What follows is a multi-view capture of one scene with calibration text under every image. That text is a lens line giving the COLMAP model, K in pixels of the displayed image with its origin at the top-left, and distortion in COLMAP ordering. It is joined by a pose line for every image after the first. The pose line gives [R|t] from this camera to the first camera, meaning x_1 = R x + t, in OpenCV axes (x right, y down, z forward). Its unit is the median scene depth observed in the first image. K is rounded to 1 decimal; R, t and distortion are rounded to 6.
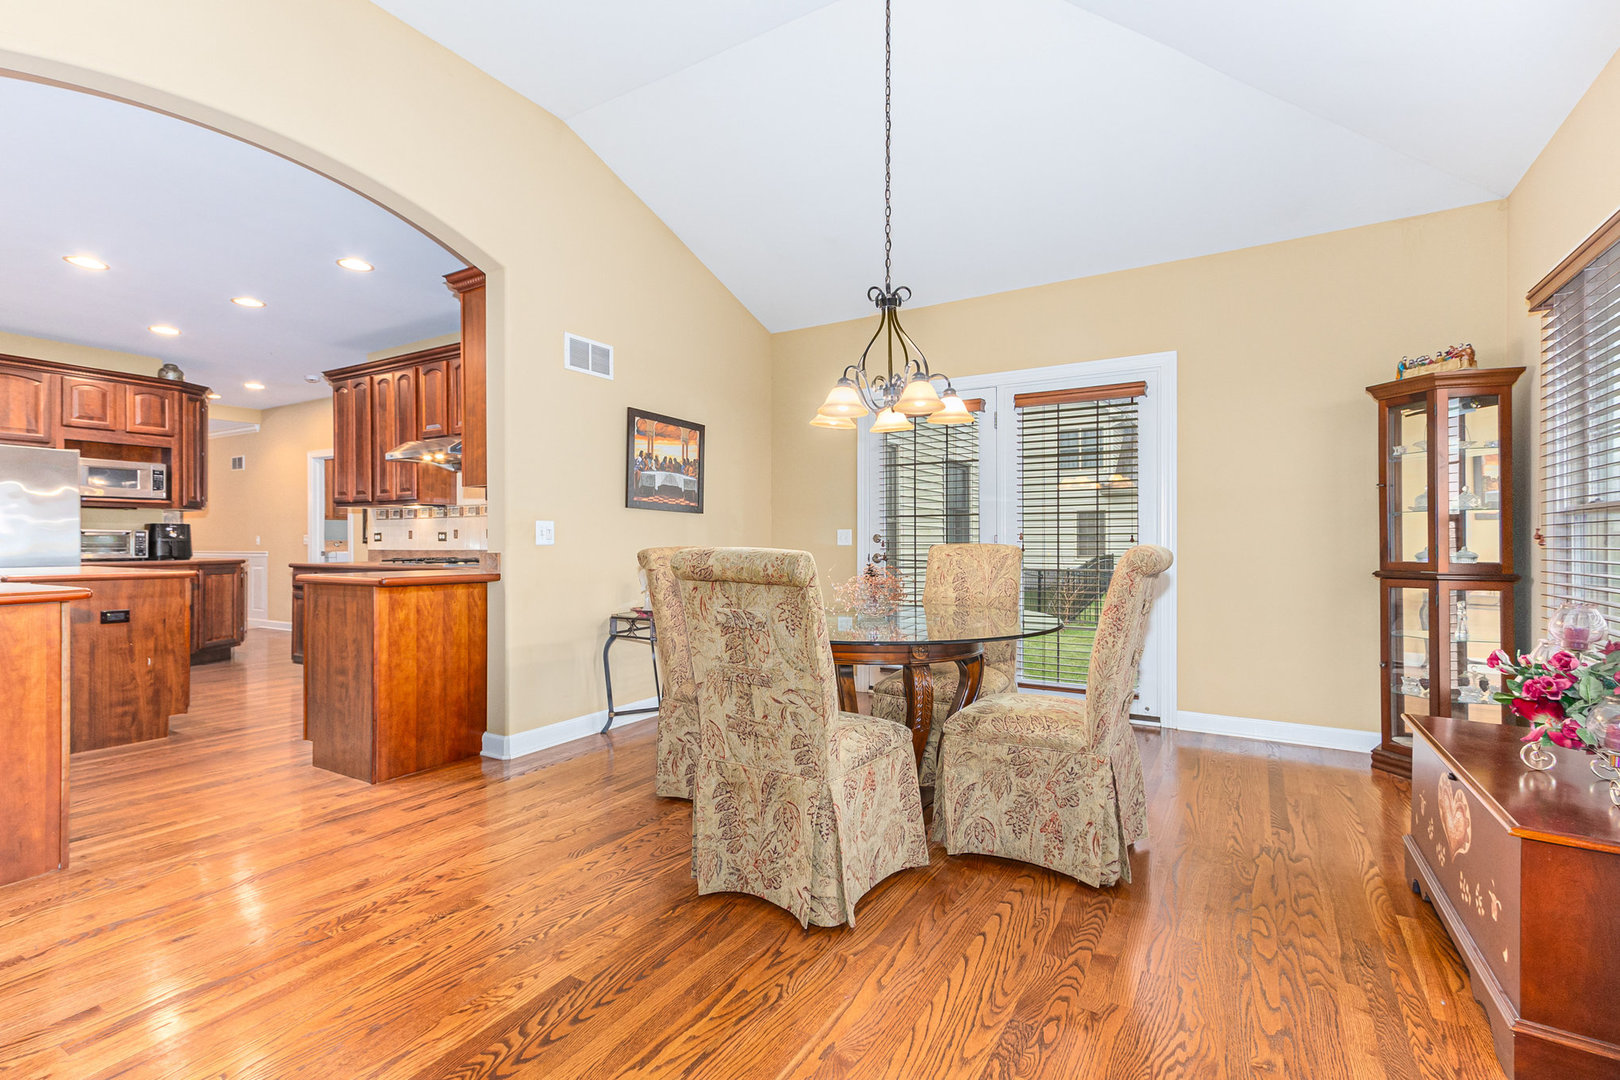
lens RADIAL K [[777.3, 0, 785.5], [0, 777.3, 541.3], [0, 0, 1]] dist [0.040211, -0.000217]
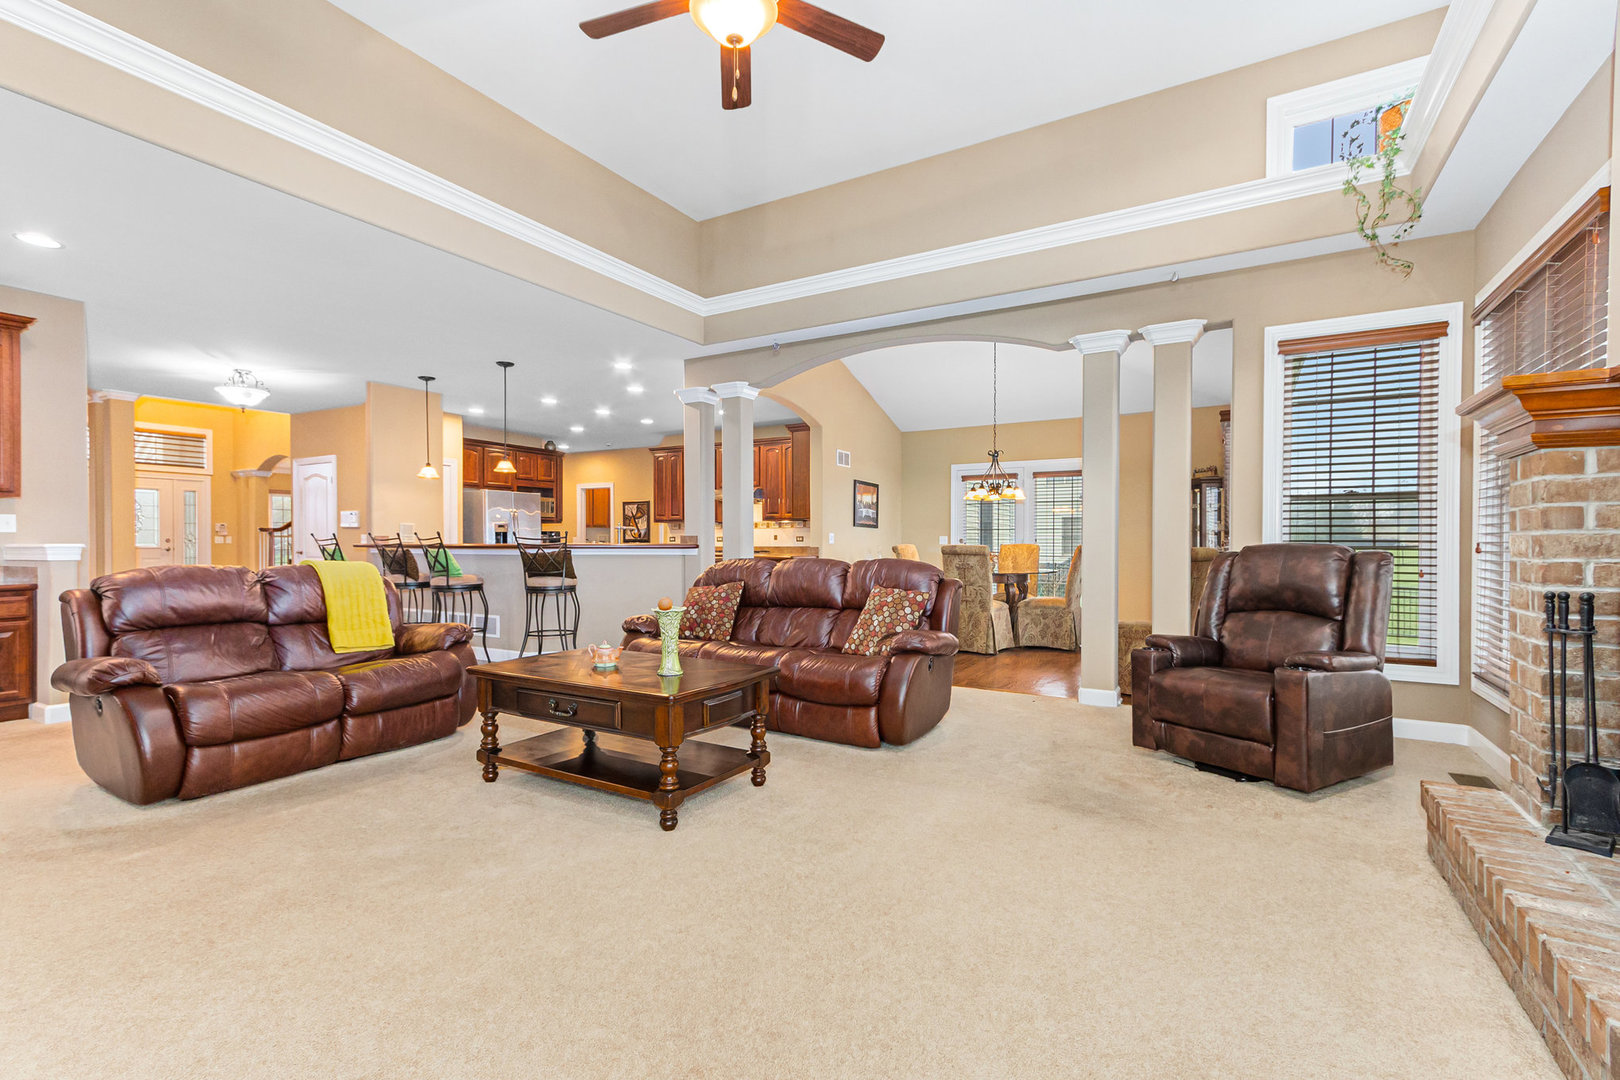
lens RADIAL K [[727.3, 0, 807.8], [0, 727.3, 535.9], [0, 0, 1]] dist [0.037772, -0.000171]
pose [[0.999729, 0.003546, 0.023010, -0.277440], [-0.003360, 0.999961, -0.008112, -0.000293], [-0.023038, 0.008032, 0.999702, -0.738534]]
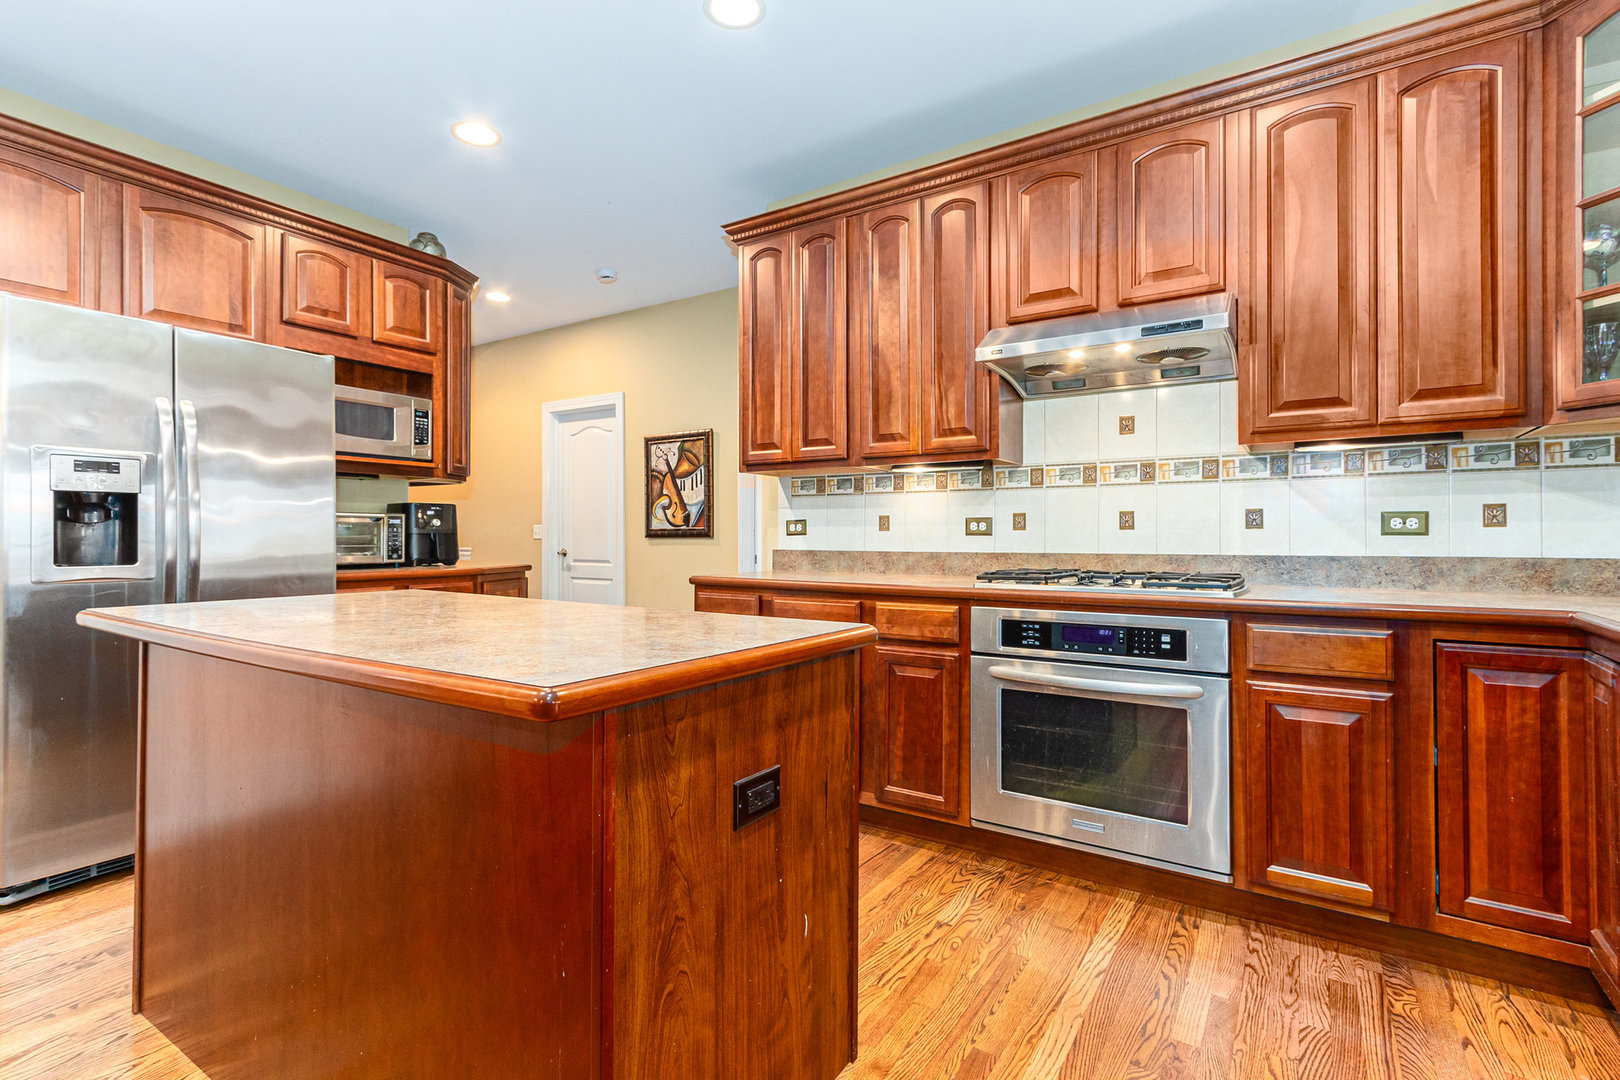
lens RADIAL K [[816.4, 0, 810.0], [0, 816.4, 540.0], [0, 0, 1]] dist [0.028455, 0.000164]
pose [[0.999066, 0.003083, -0.043100, -0.537212], [-0.002816, 0.999976, 0.006265, -0.000286], [0.043119, -0.006137, 0.999051, 0.468706]]
